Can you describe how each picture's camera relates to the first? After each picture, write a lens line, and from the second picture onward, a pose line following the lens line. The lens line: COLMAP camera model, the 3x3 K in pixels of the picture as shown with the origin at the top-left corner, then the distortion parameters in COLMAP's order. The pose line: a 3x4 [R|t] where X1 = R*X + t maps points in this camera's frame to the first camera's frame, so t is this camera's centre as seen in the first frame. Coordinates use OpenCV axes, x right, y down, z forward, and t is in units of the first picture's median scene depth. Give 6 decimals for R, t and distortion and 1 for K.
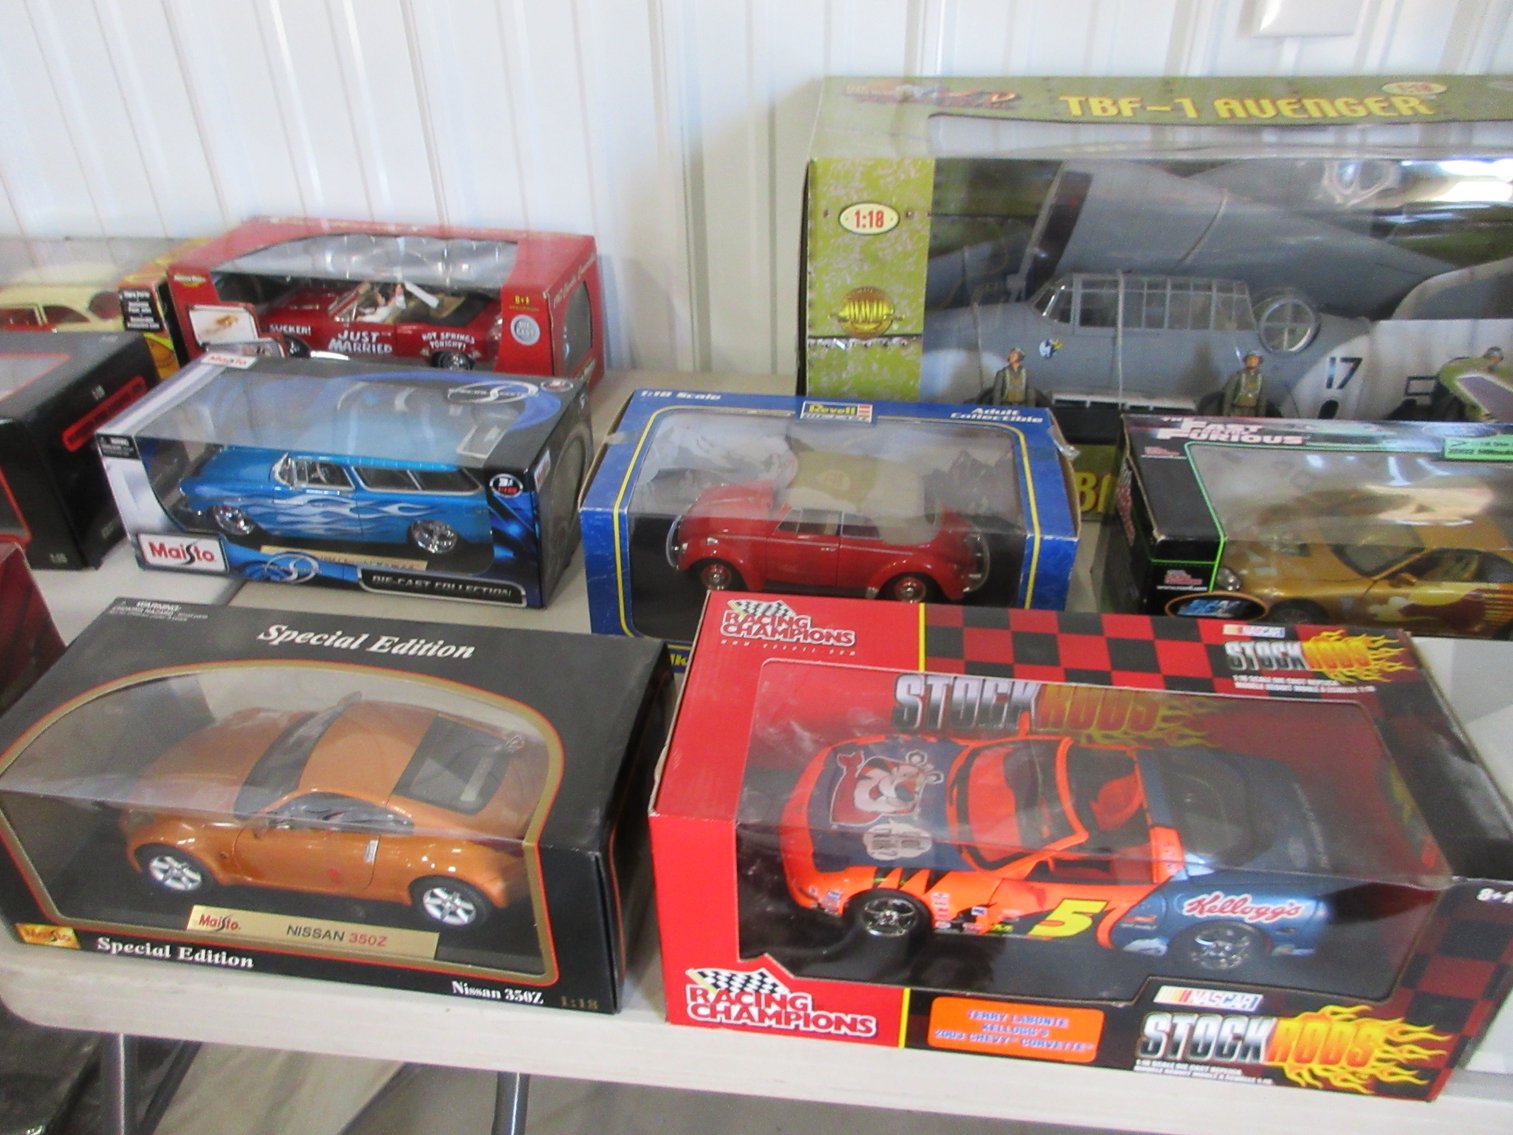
lens RADIAL K [[1117.8, 0, 722.7], [0, 1117.8, 567.2], [0, 0, 1]] dist [-0.011495, 0.009636]
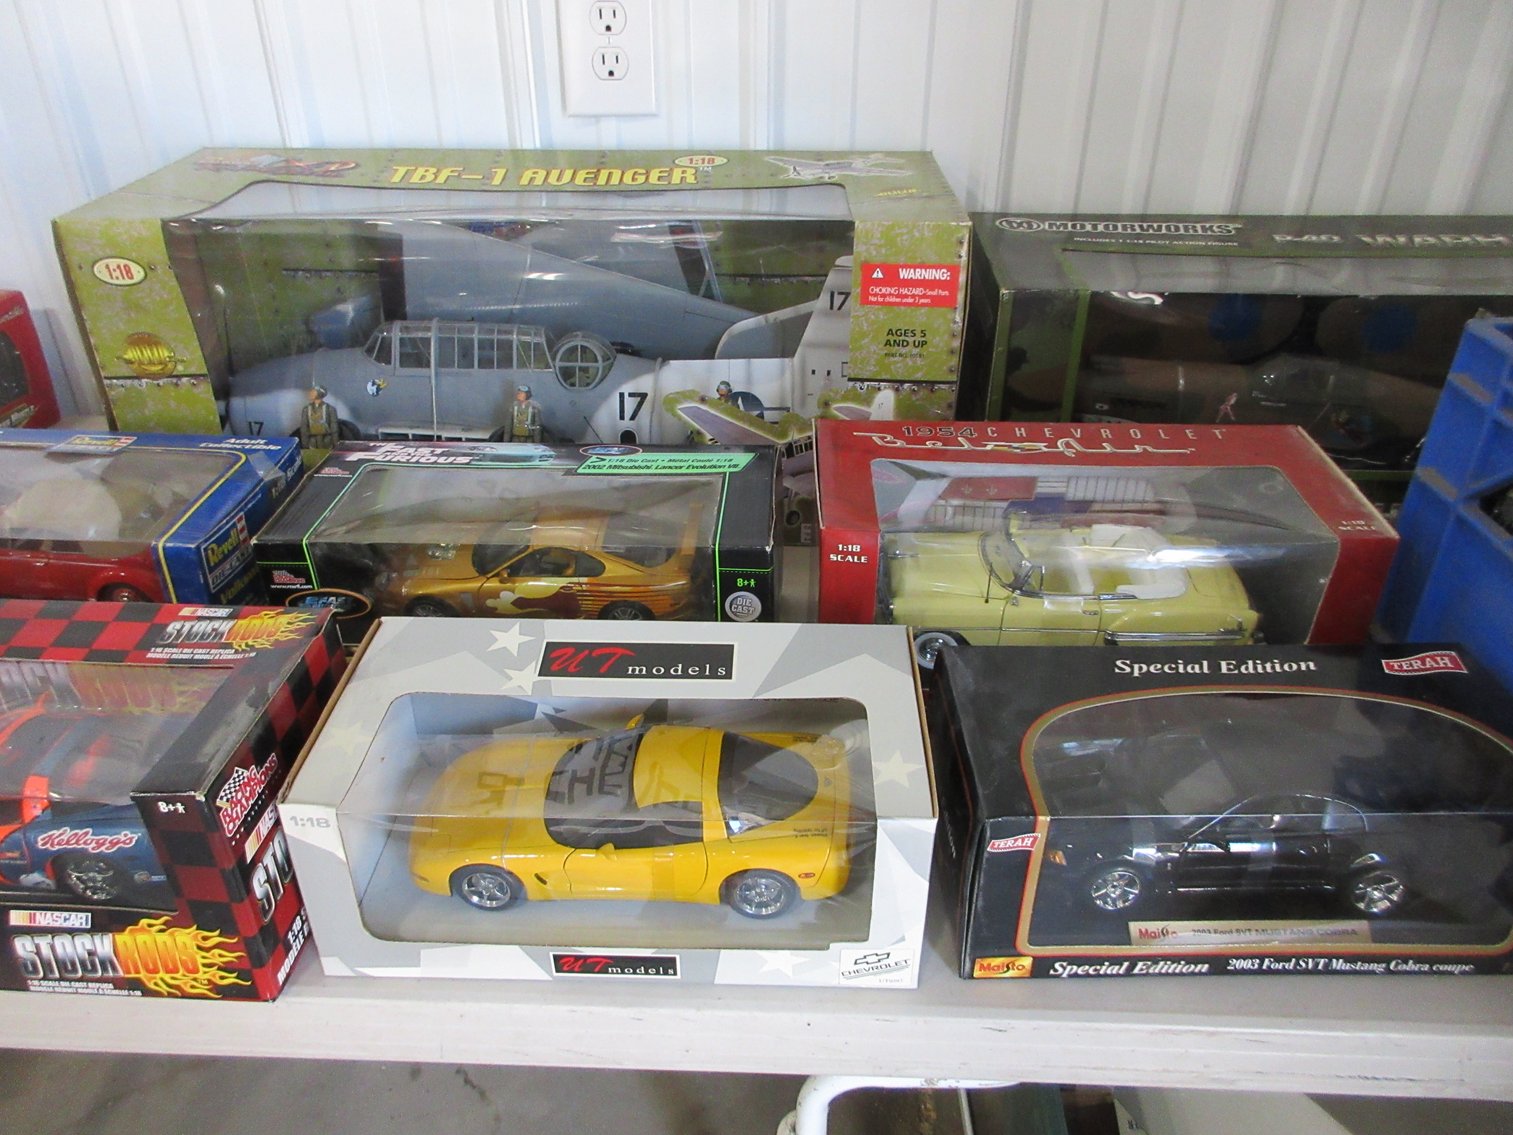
lens RADIAL K [[1117.8, 0, 749.9], [0, 1117.8, 568.9], [0, 0, 1]] dist [-0.011495, 0.009636]
pose [[0.996047, -0.022233, 0.086005, 0.634381], [0.026753, 0.998301, -0.051765, 0.058766], [-0.084708, 0.053862, 0.994949, -0.146018]]
